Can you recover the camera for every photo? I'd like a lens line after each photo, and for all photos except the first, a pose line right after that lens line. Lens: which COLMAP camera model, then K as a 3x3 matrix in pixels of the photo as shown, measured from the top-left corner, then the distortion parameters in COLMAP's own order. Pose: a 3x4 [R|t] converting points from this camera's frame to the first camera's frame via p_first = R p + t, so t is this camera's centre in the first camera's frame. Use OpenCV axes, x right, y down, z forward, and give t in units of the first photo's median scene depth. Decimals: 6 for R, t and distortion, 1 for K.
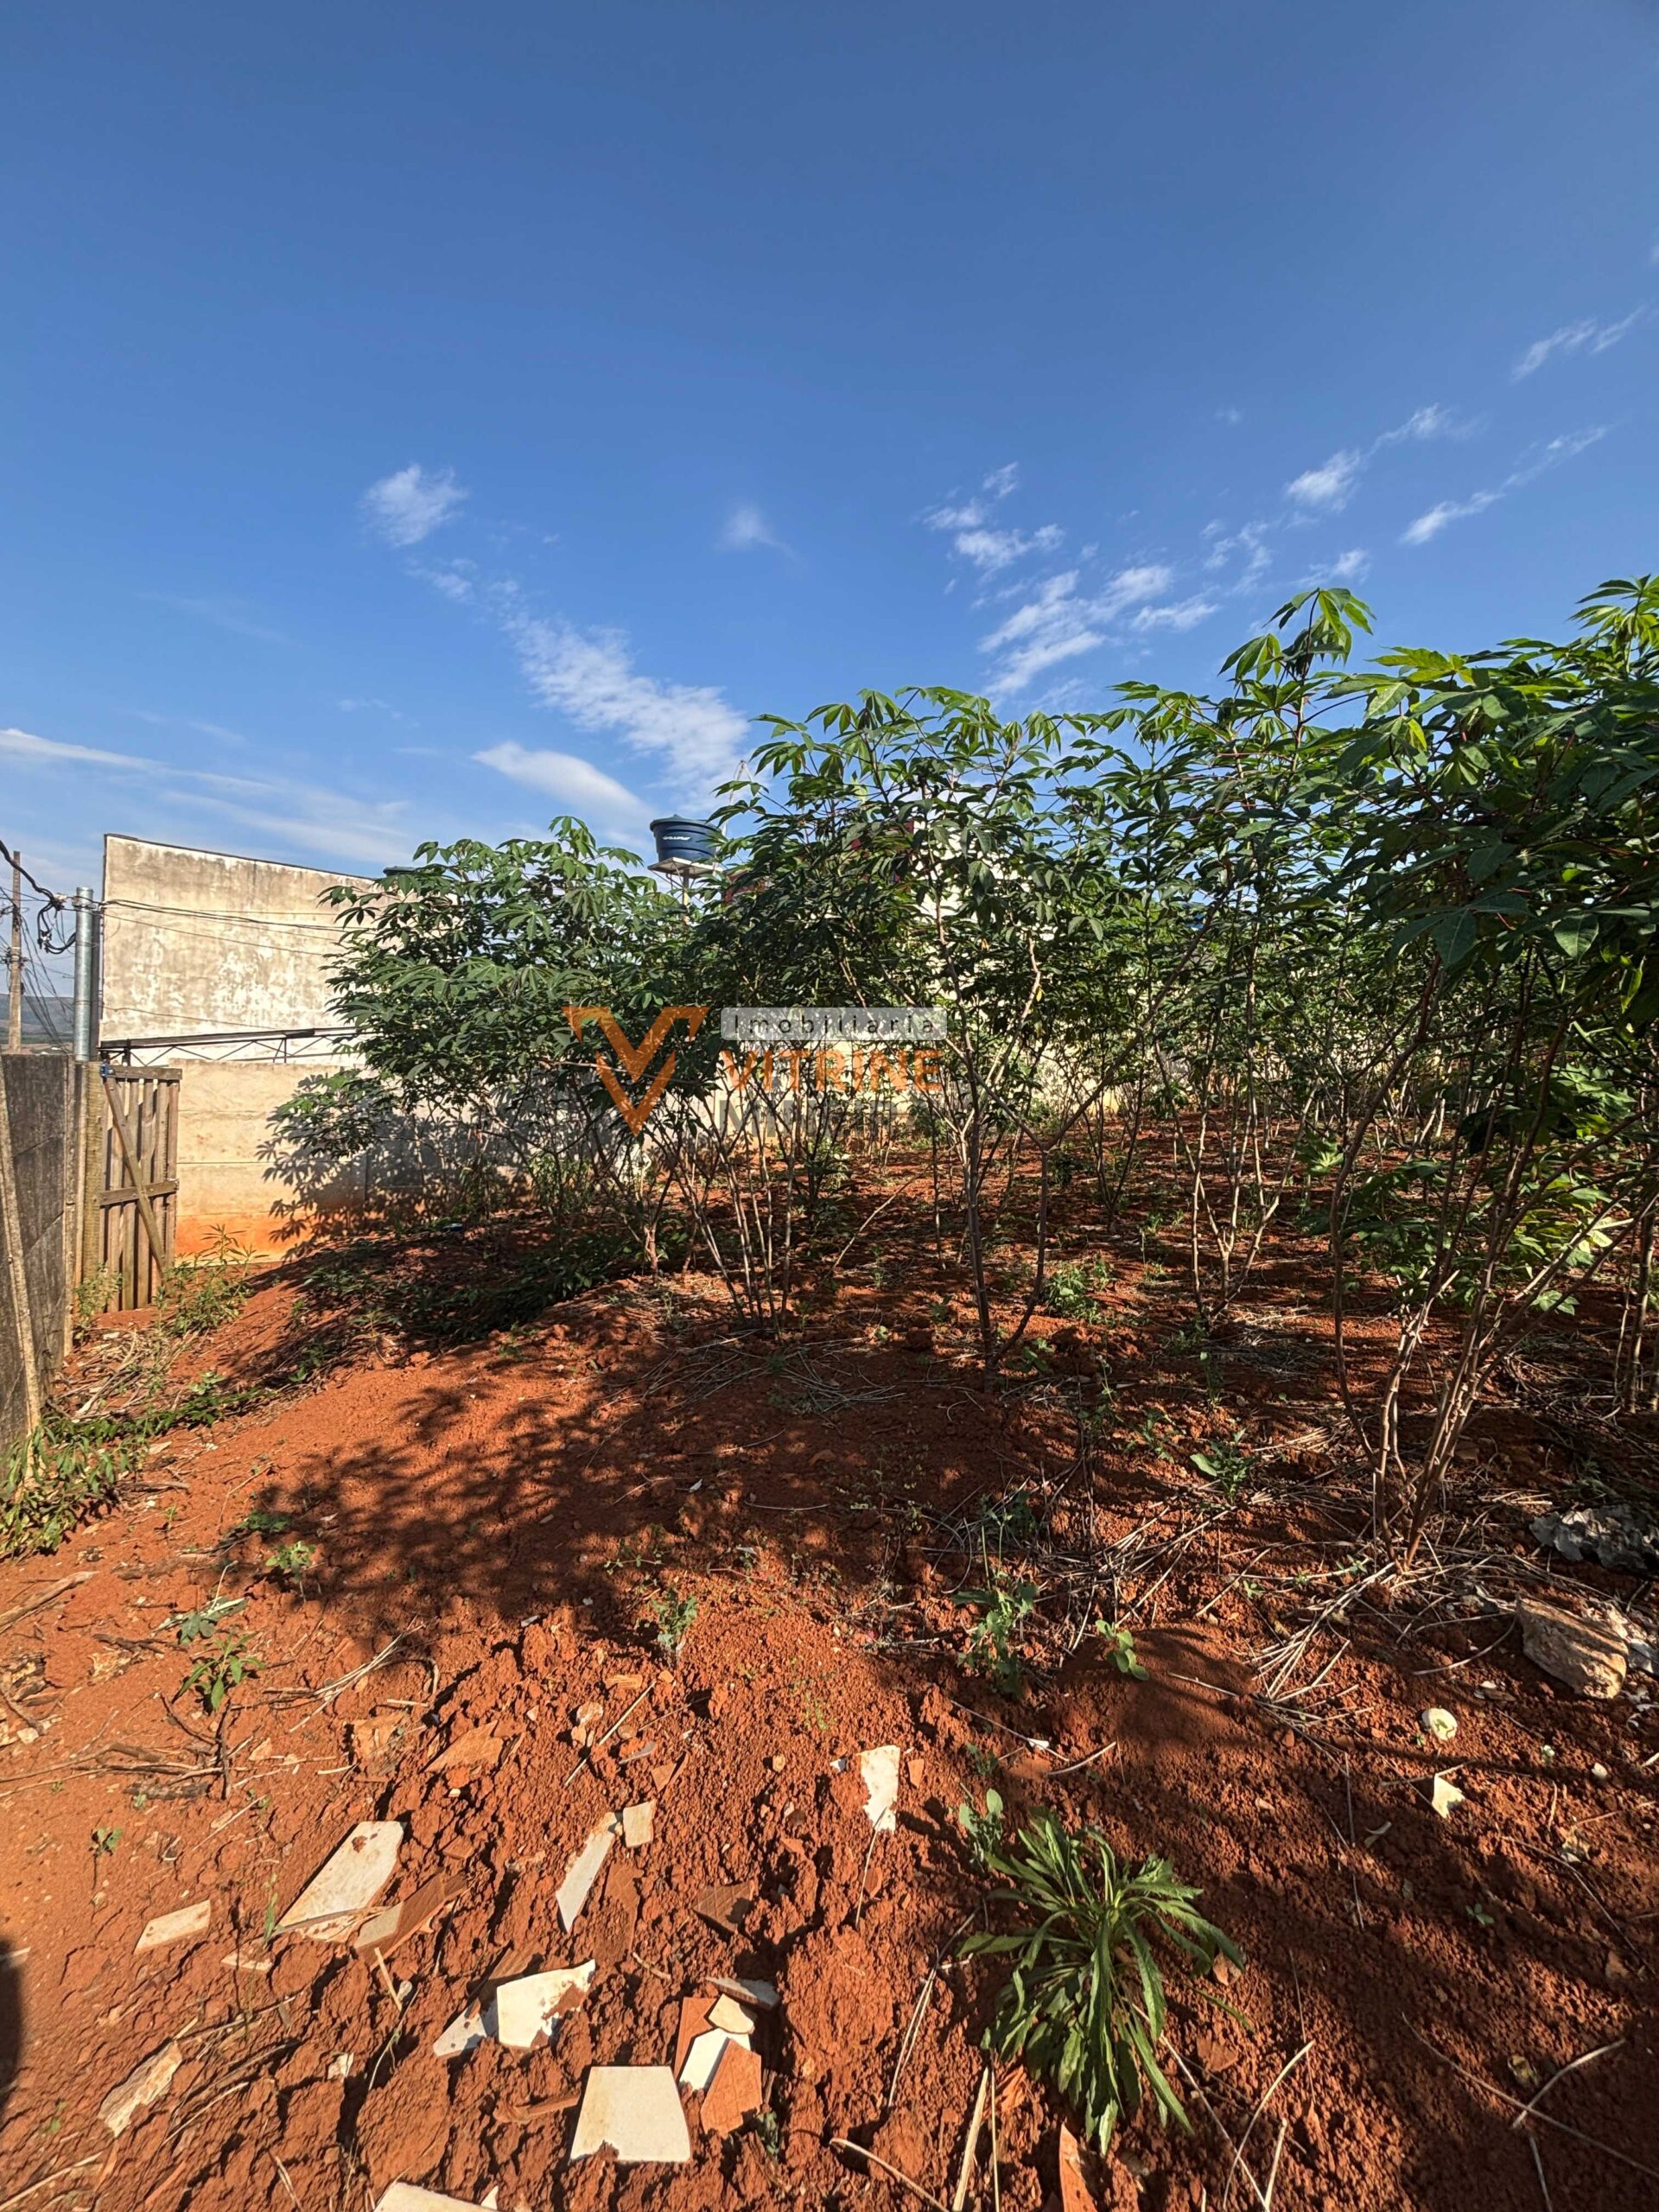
lens RADIAL K [[895.4, 0, 819.5], [0, 895.4, 1101.4], [0, 0, 1]] dist [-0.003117, 0.000375]
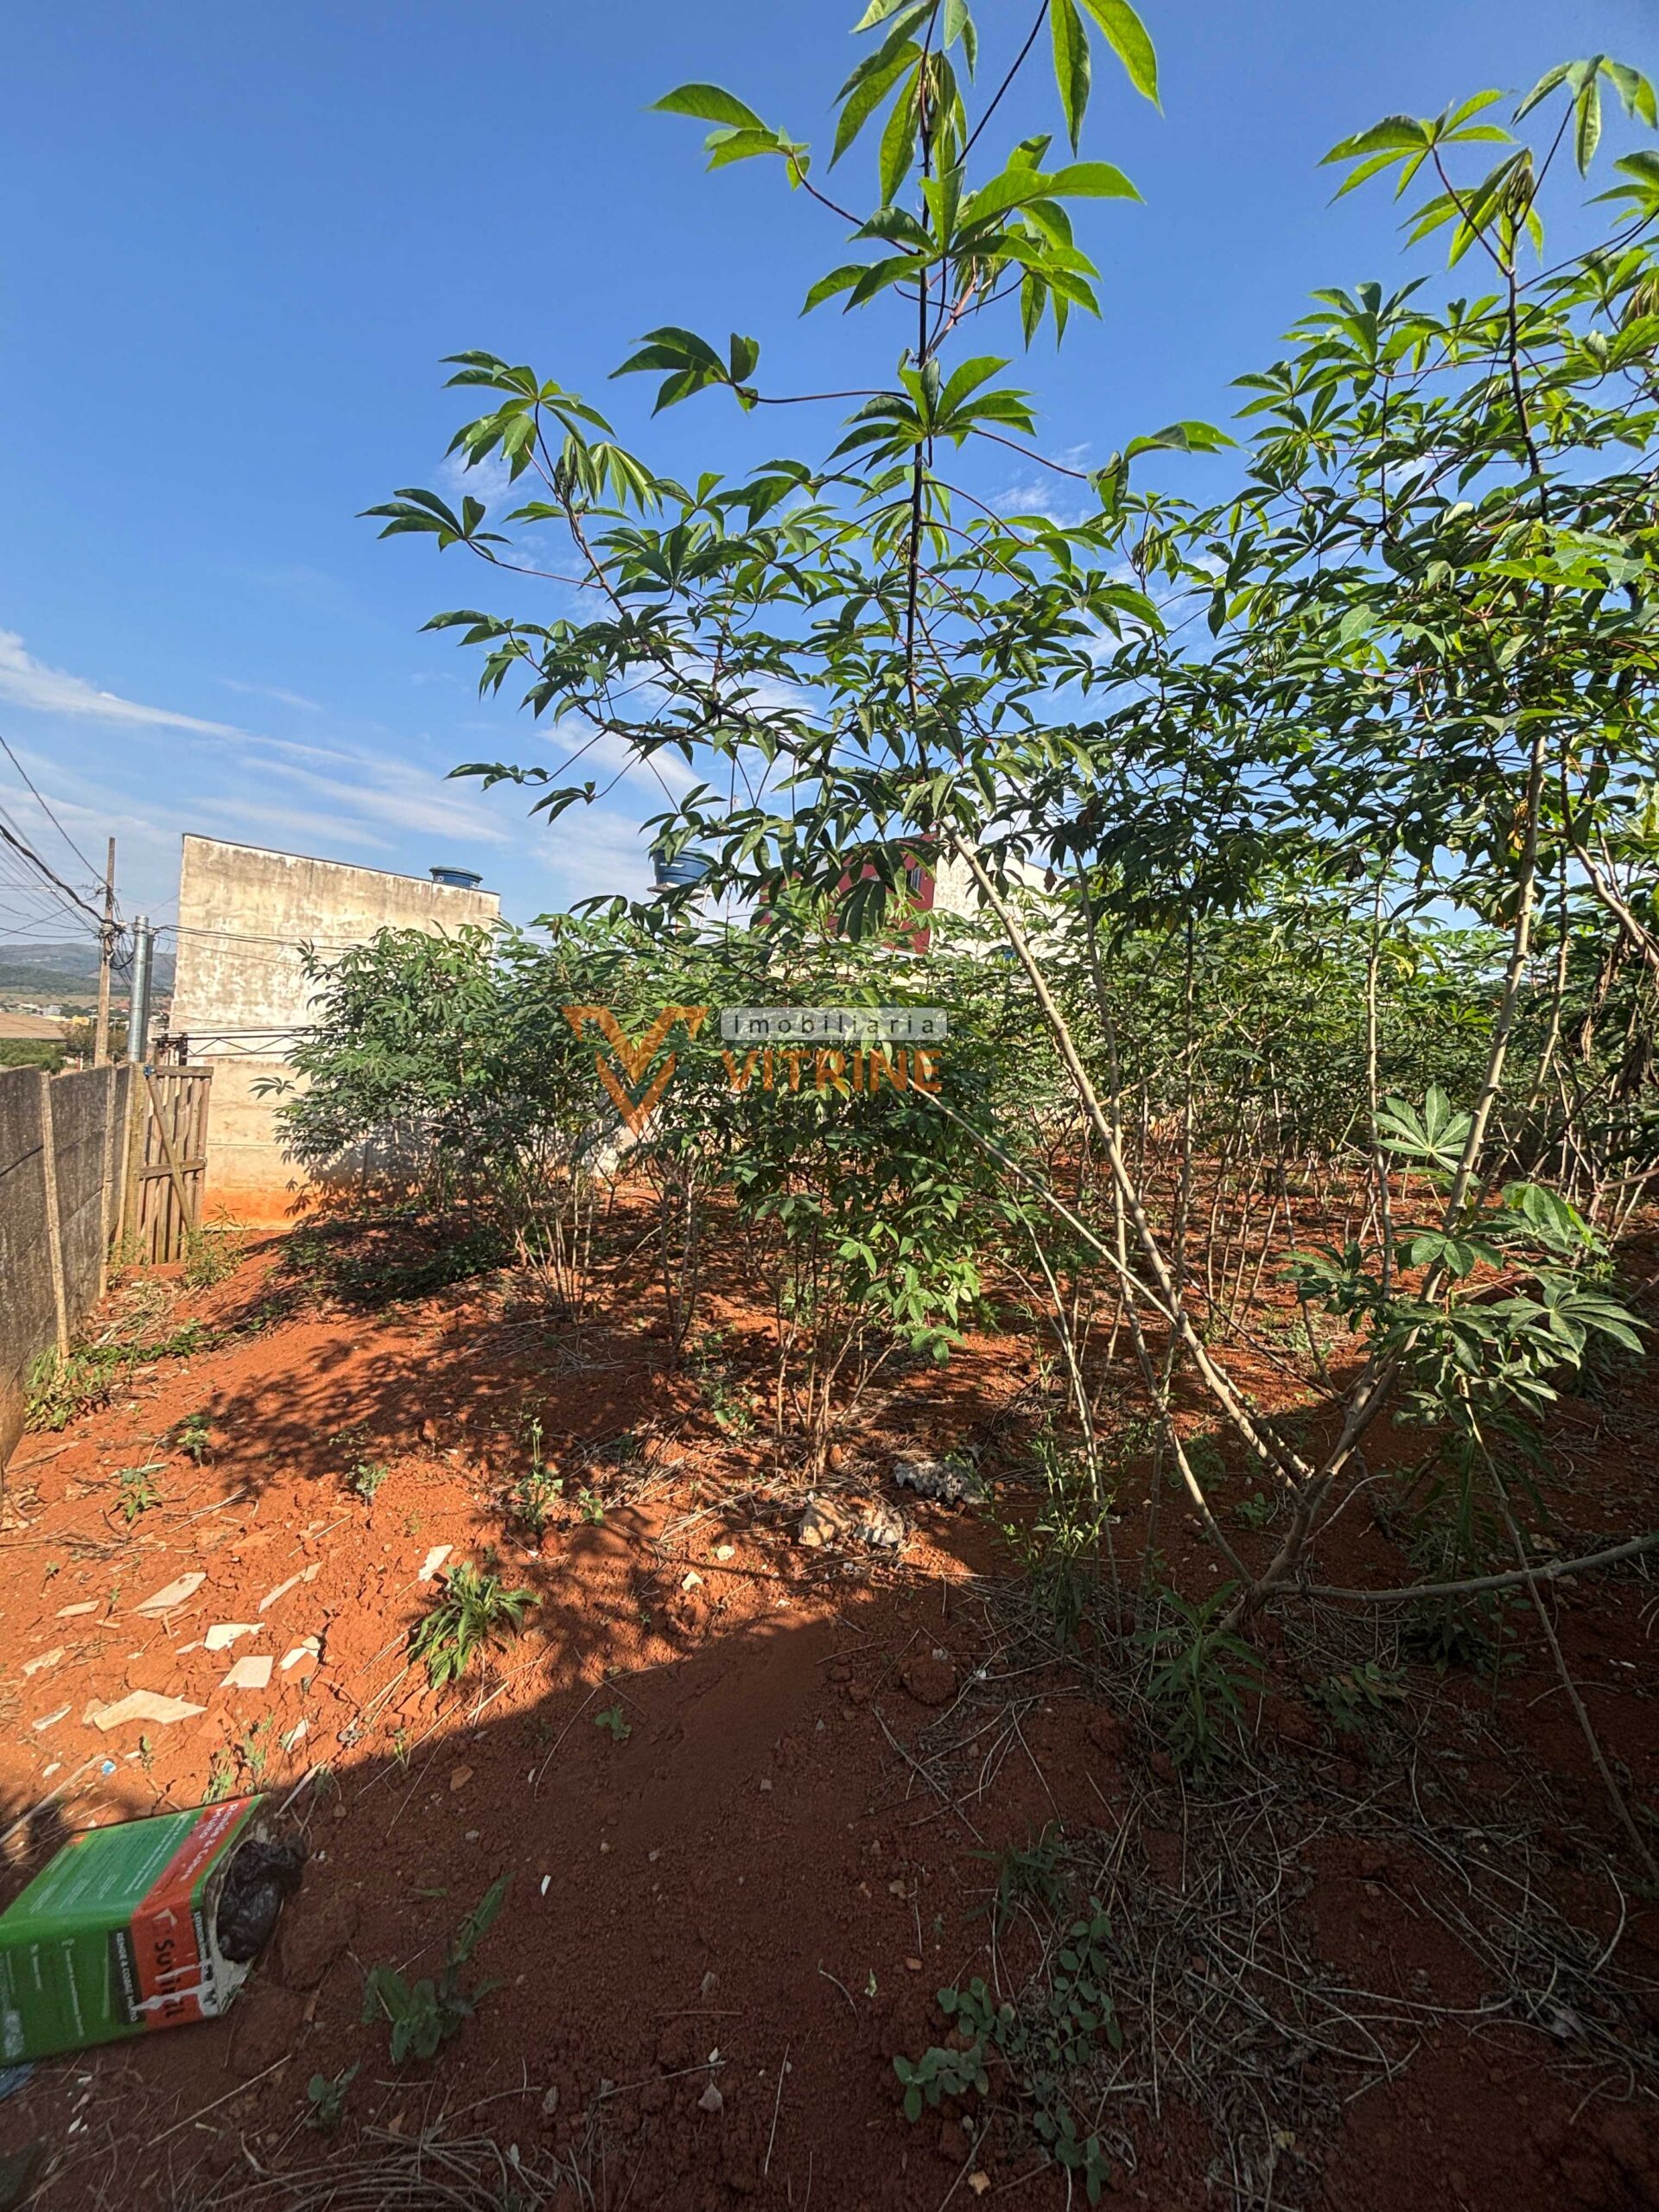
lens RADIAL K [[895.4, 0, 815.8], [0, 895.4, 1100.8], [0, 0, 1]] dist [-0.003117, 0.000375]
pose [[0.996528, 0.052441, -0.064660, 0.396203], [-0.051580, 0.998557, 0.014924, -0.112471], [0.065349, -0.011537, 0.997796, -0.339996]]
